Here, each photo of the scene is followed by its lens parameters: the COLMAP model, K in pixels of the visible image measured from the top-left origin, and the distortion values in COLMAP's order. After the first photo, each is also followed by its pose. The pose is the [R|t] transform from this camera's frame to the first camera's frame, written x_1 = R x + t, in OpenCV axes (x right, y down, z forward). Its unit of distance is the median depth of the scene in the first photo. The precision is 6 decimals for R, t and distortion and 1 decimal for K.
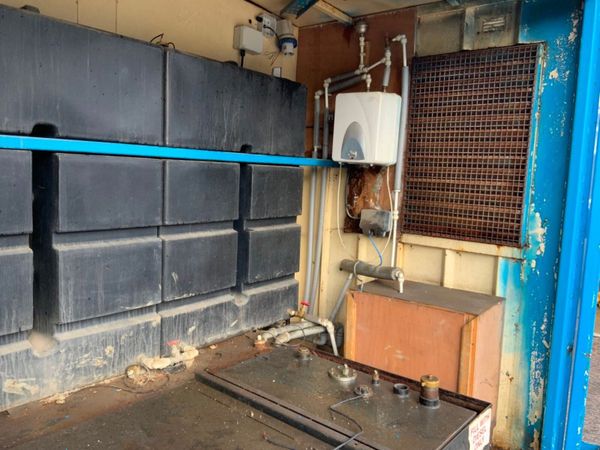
lens RADIAL K [[494.0, 0, 300.0], [0, 494.0, 225.0], [0, 0, 1]] dist [0.125729, -0.245524]
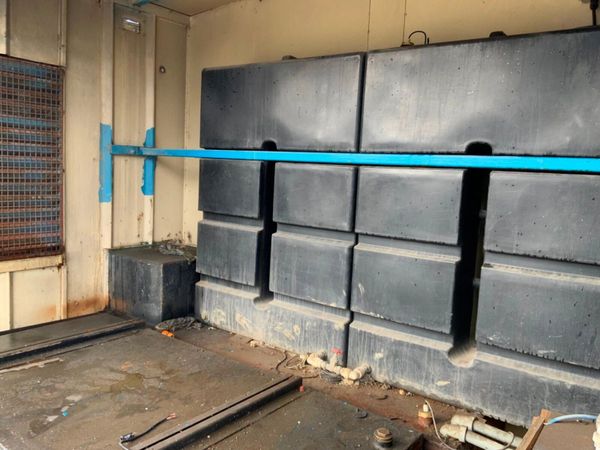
lens RADIAL K [[494.0, 0, 300.0], [0, 494.0, 225.0], [0, 0, 1]] dist [0.125729, -0.245524]
pose [[0.038161, 0.070105, -0.996809, 0.682333], [-0.157669, 0.985463, 0.063271, -0.057723], [0.986754, 0.154751, 0.048659, 0.822728]]
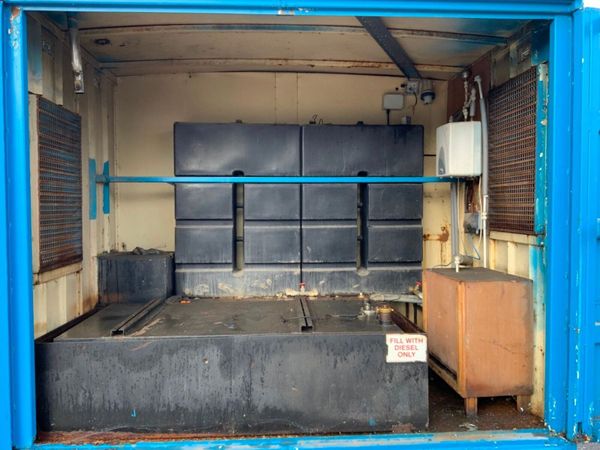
lens RADIAL K [[494.0, 0, 300.0], [0, 494.0, 225.0], [0, 0, 1]] dist [0.125729, -0.245524]
pose [[0.679036, -0.019244, -0.733853, 1.022733], [-0.048783, 0.996264, -0.071264, 0.145741], [0.732482, 0.084190, 0.675560, -0.219466]]
